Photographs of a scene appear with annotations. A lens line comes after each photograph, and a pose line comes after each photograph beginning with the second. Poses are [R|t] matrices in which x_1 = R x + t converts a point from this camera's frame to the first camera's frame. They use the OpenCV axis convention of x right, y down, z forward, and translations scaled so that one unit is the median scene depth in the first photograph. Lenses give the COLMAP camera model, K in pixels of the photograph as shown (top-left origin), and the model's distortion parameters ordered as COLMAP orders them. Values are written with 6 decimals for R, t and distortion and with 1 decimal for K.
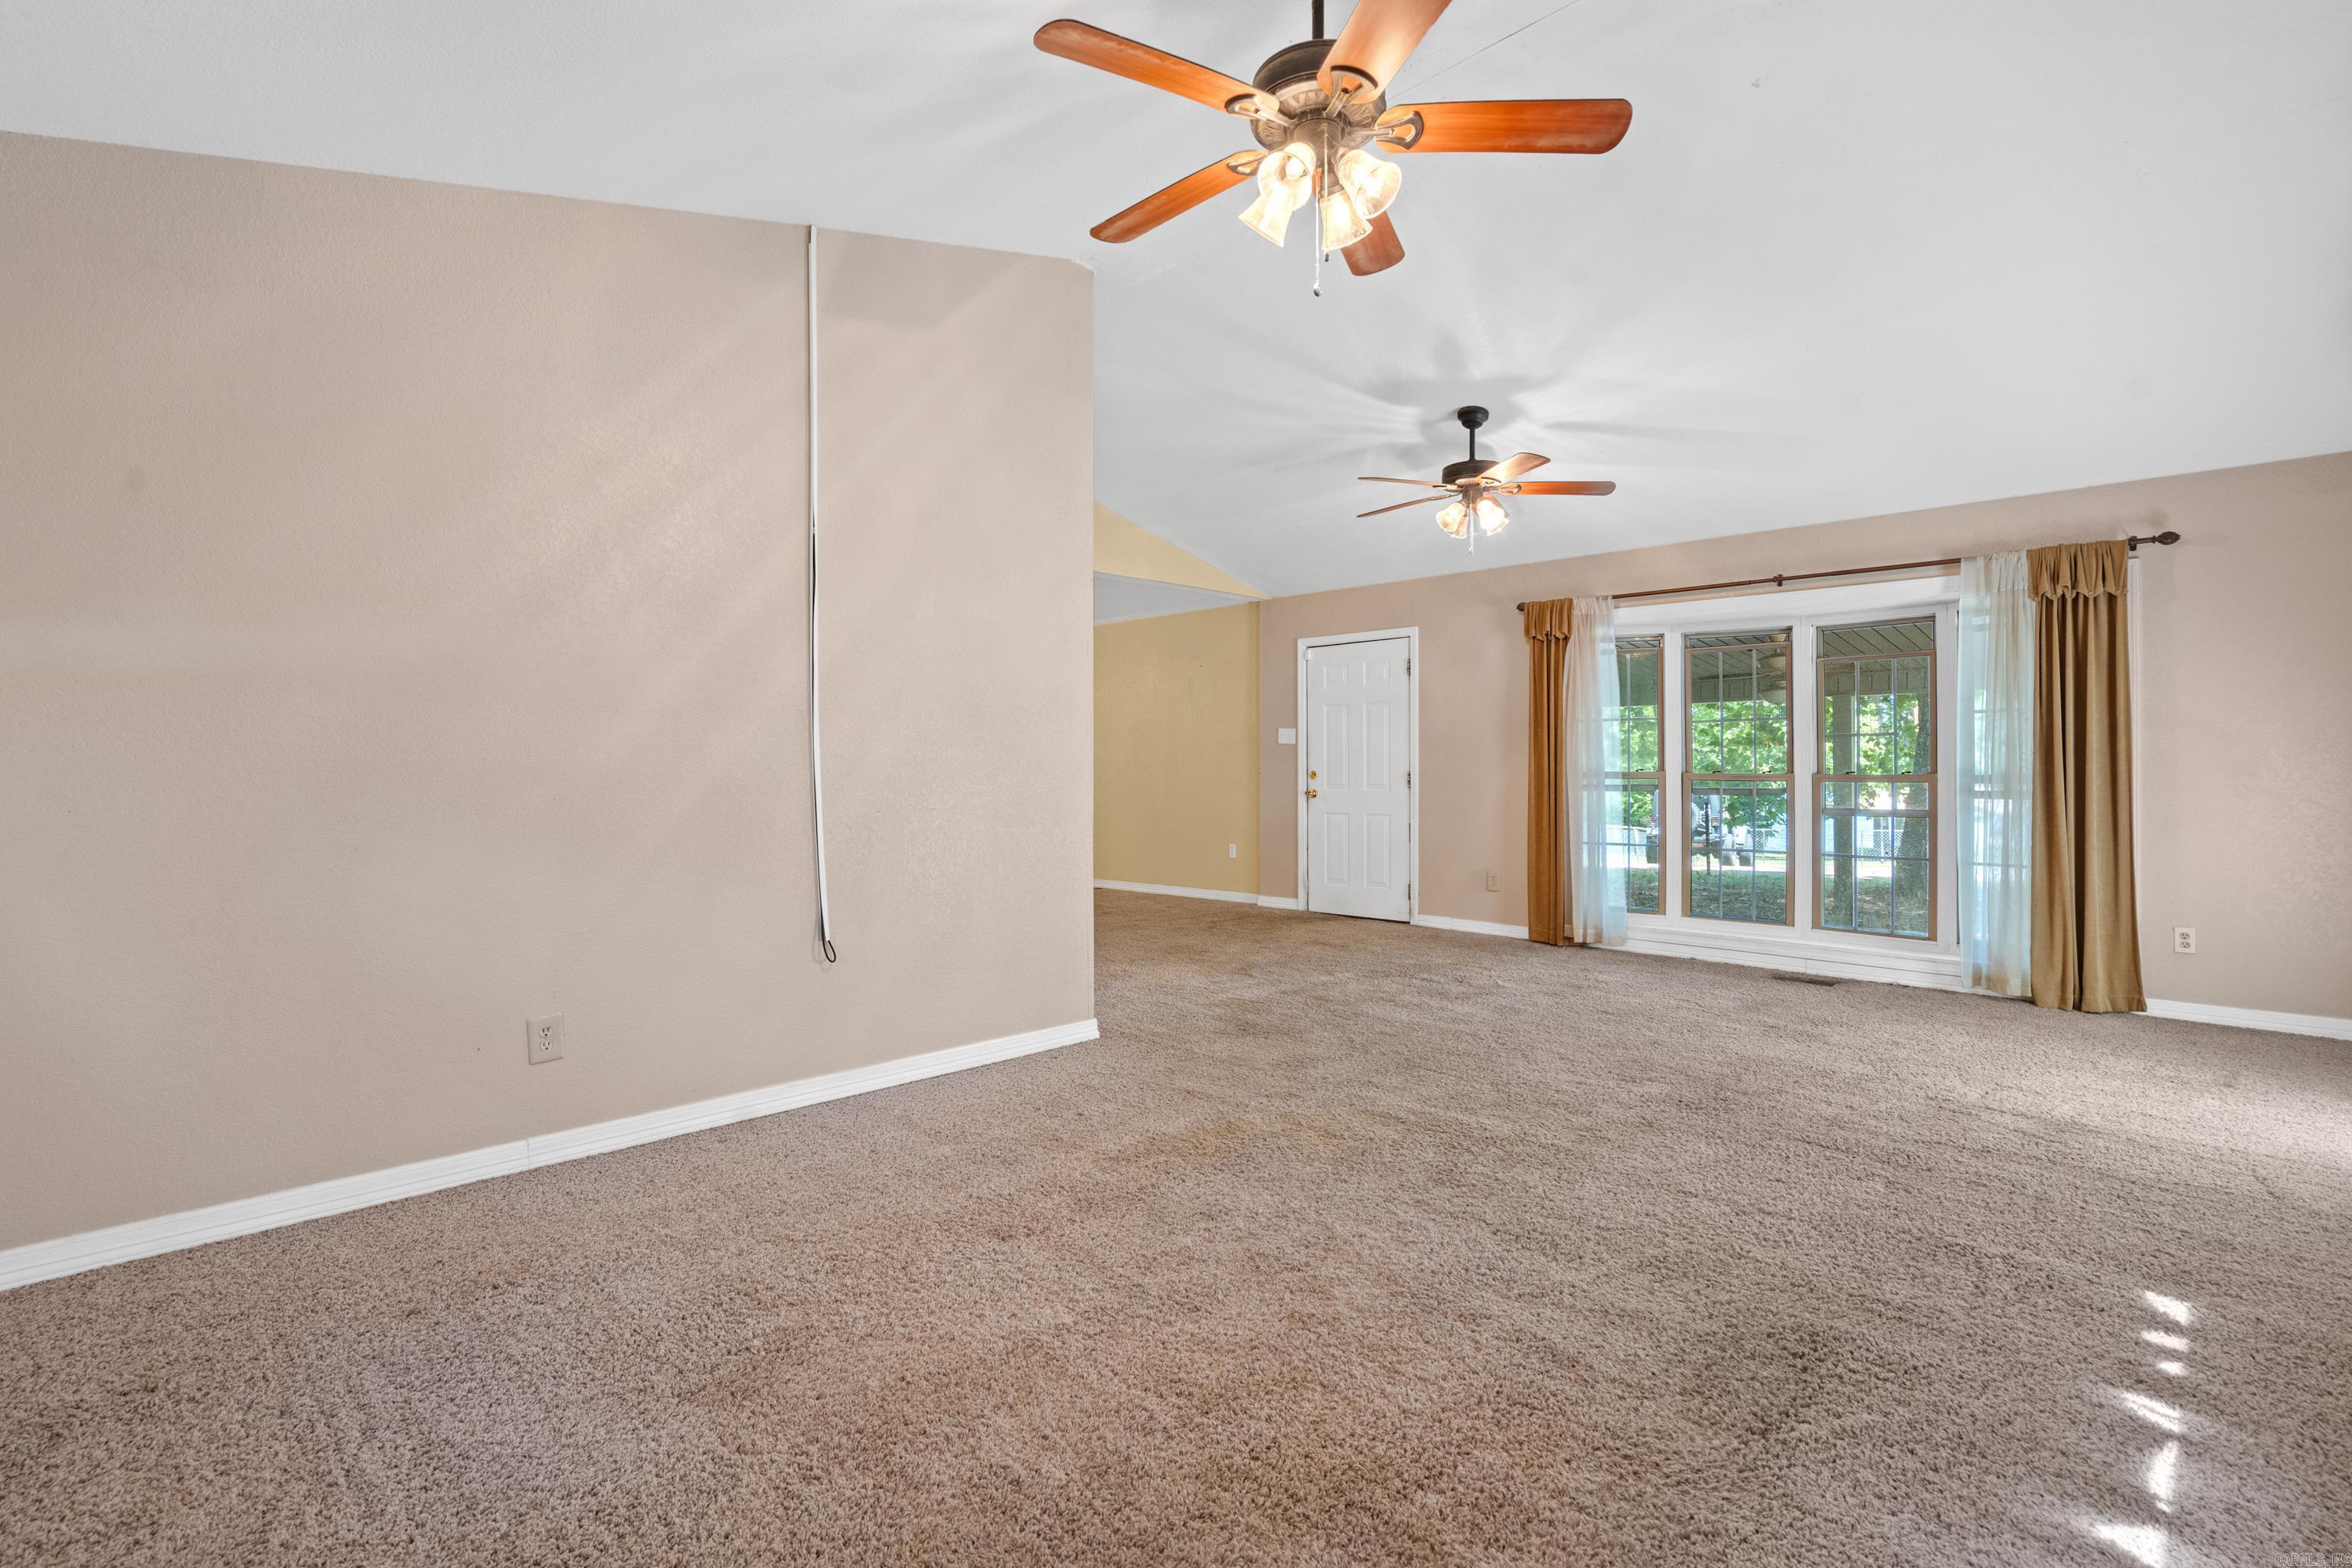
lens RADIAL K [[1087.4, 0, 1173.3], [0, 1087.4, 756.0], [0, 0, 1]] dist [0.000376, 0.000558]
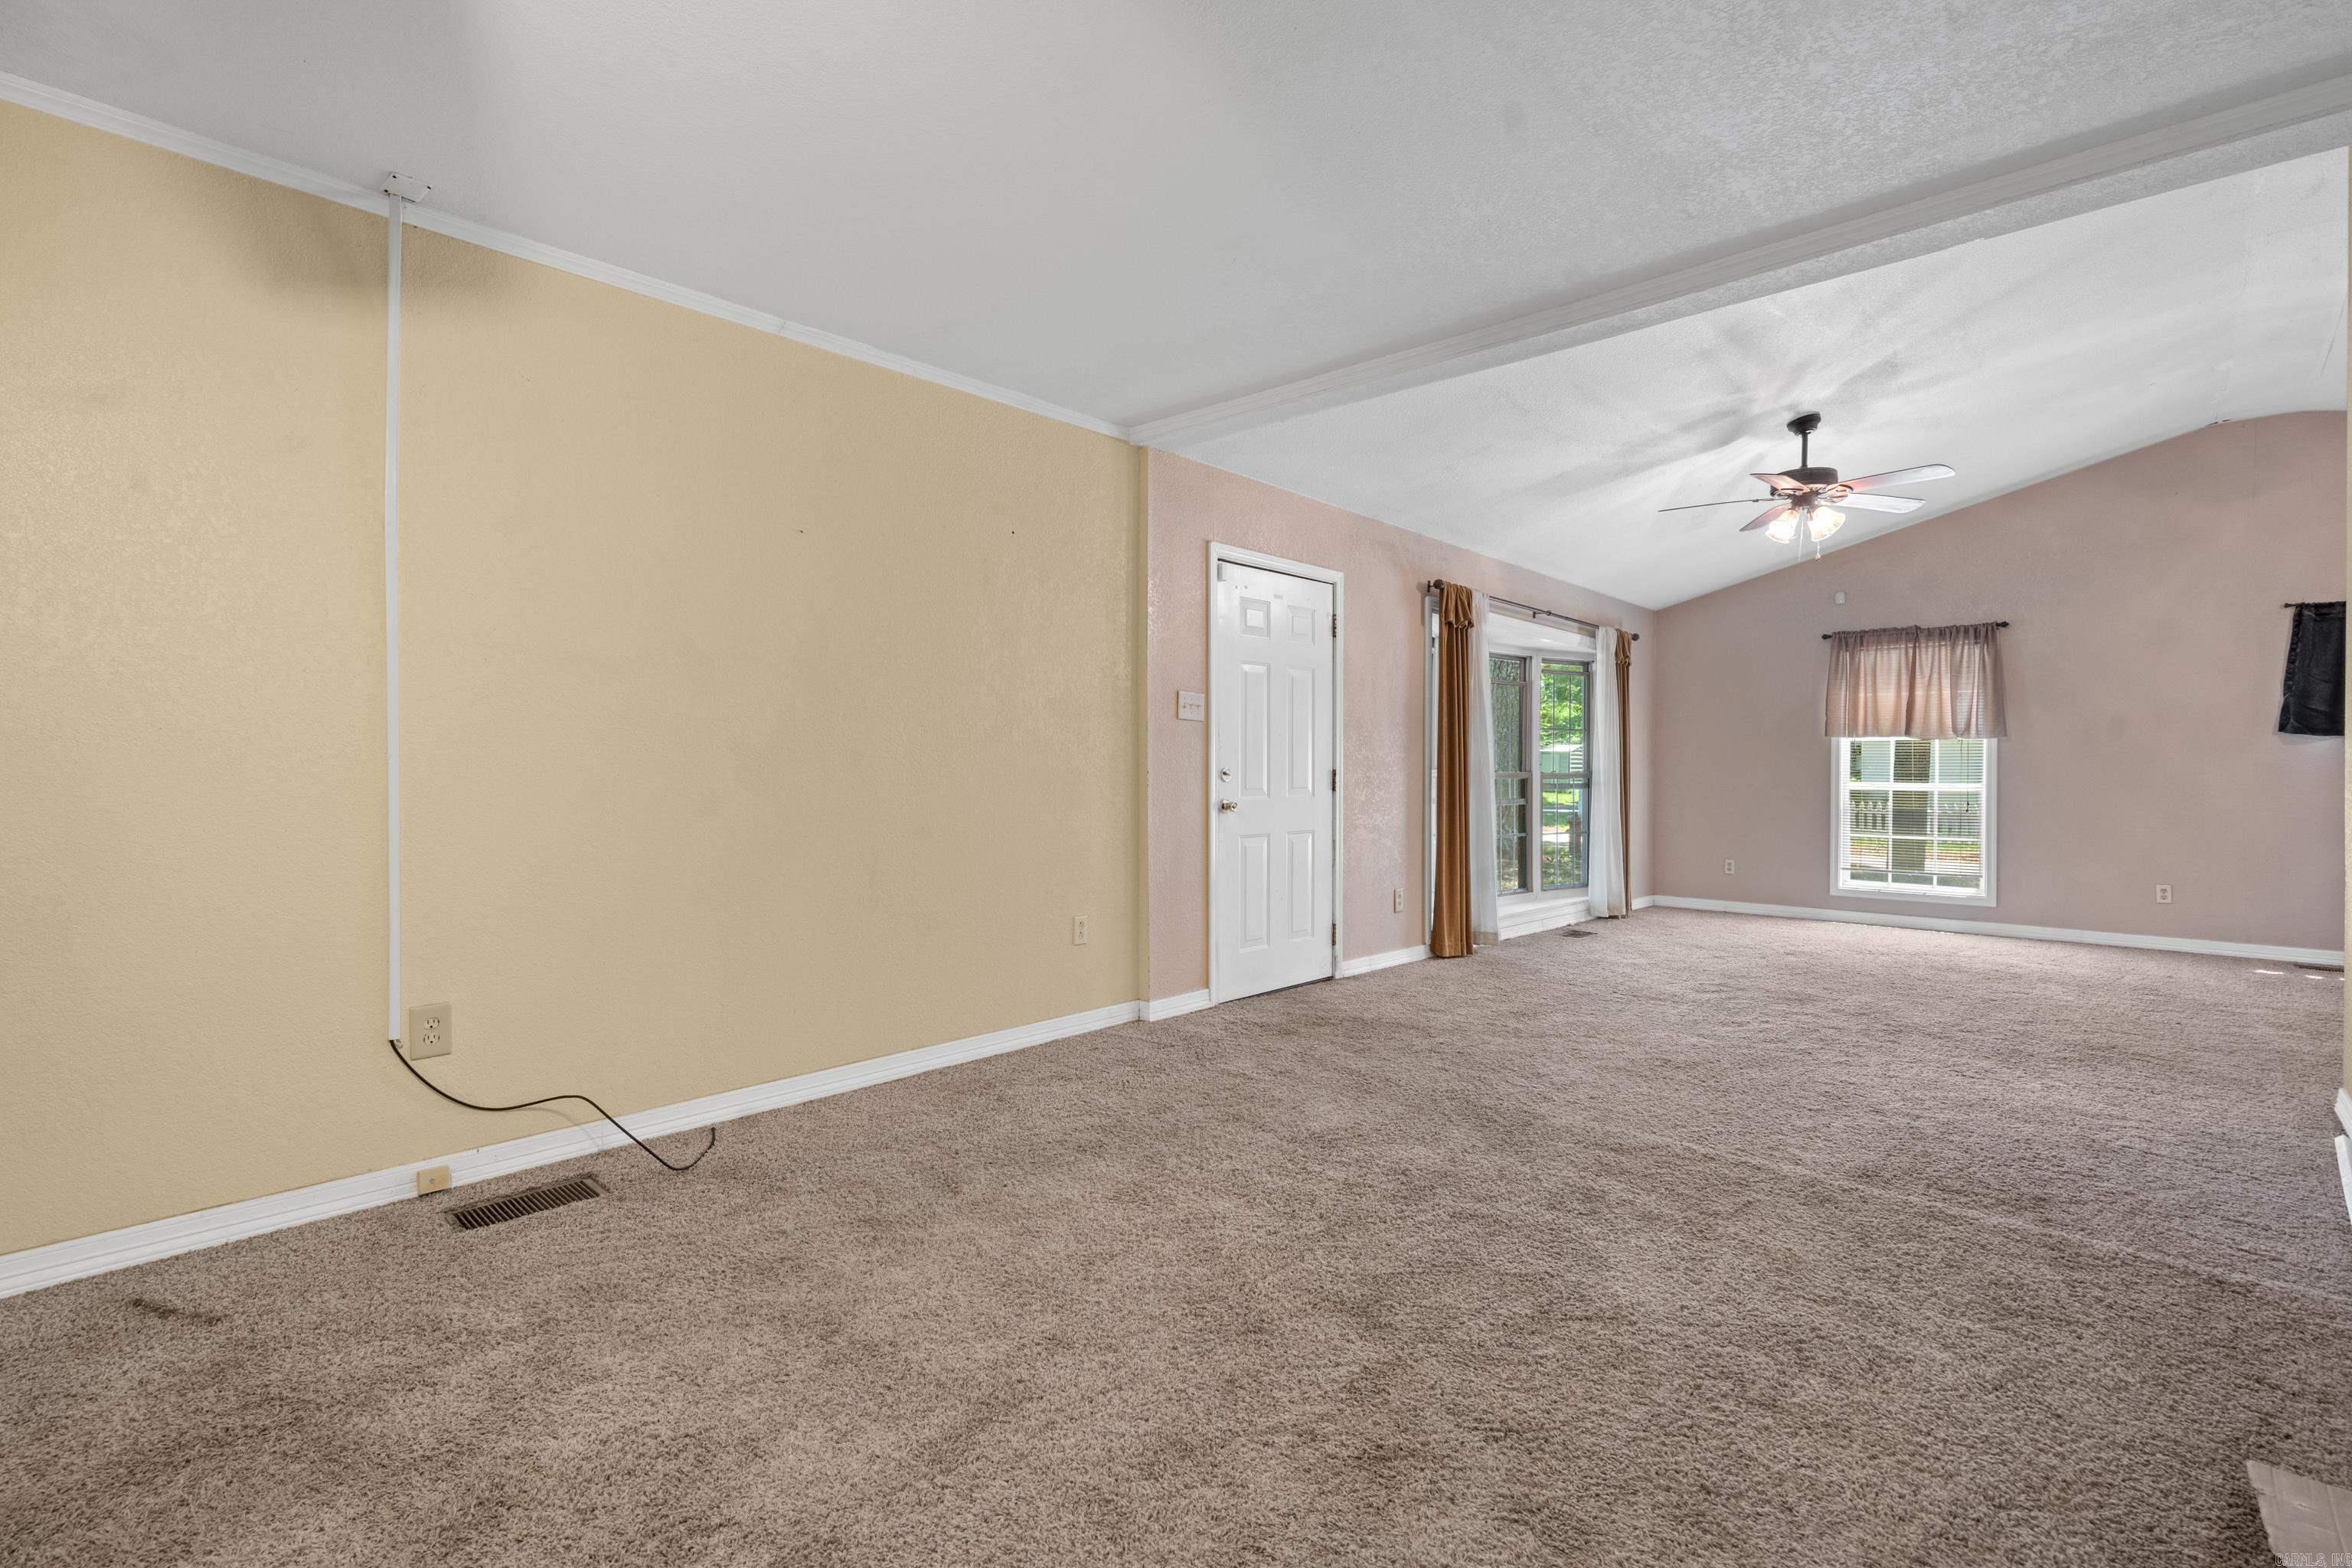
lens RADIAL K [[1087.4, 0, 1173.3], [0, 1087.4, 756.0], [0, 0, 1]] dist [0.000376, 0.000558]
pose [[-0.022811, 0.010921, 0.999680, -0.738736], [-0.018245, 0.999769, -0.011338, 0.021881], [-0.999573, -0.018498, -0.022607, 1.625425]]
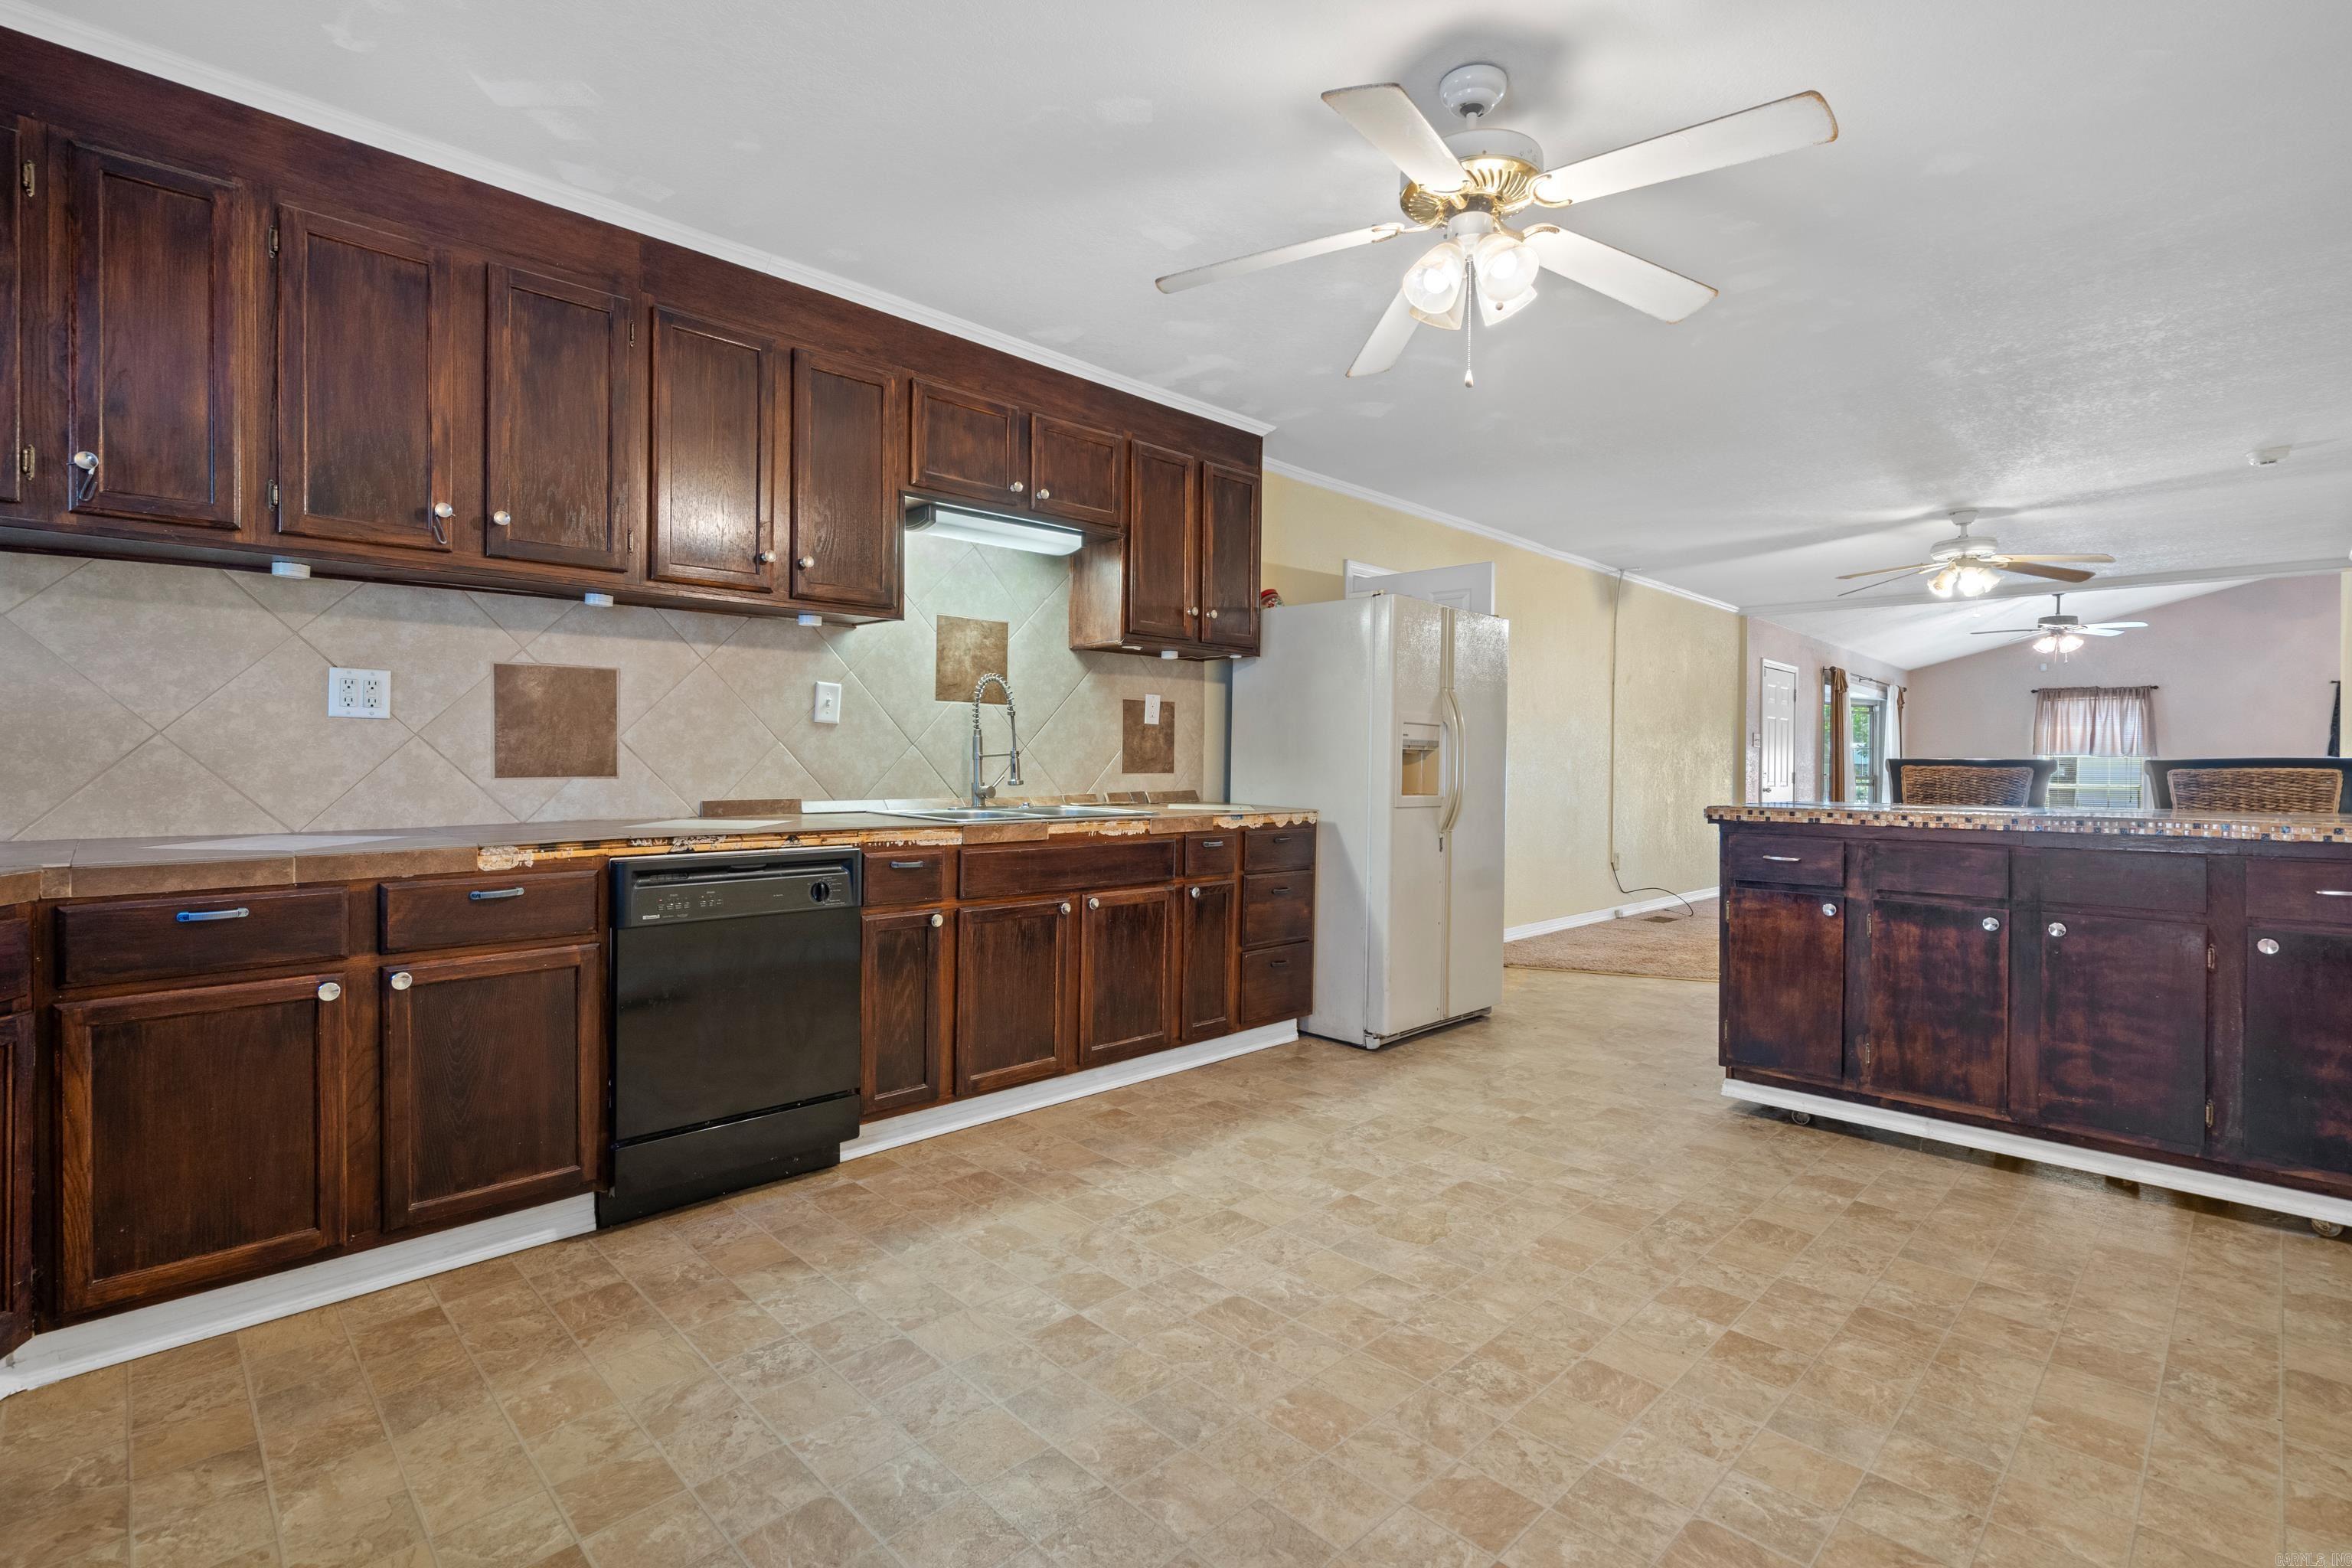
lens RADIAL K [[1087.4, 0, 1173.3], [0, 1087.4, 756.0], [0, 0, 1]] dist [0.000376, 0.000558]
pose [[0.022369, 0.009847, 0.999701, -1.688767], [-0.029125, 0.999533, -0.009193, 0.041298], [-0.999325, -0.028911, 0.022645, 2.528979]]
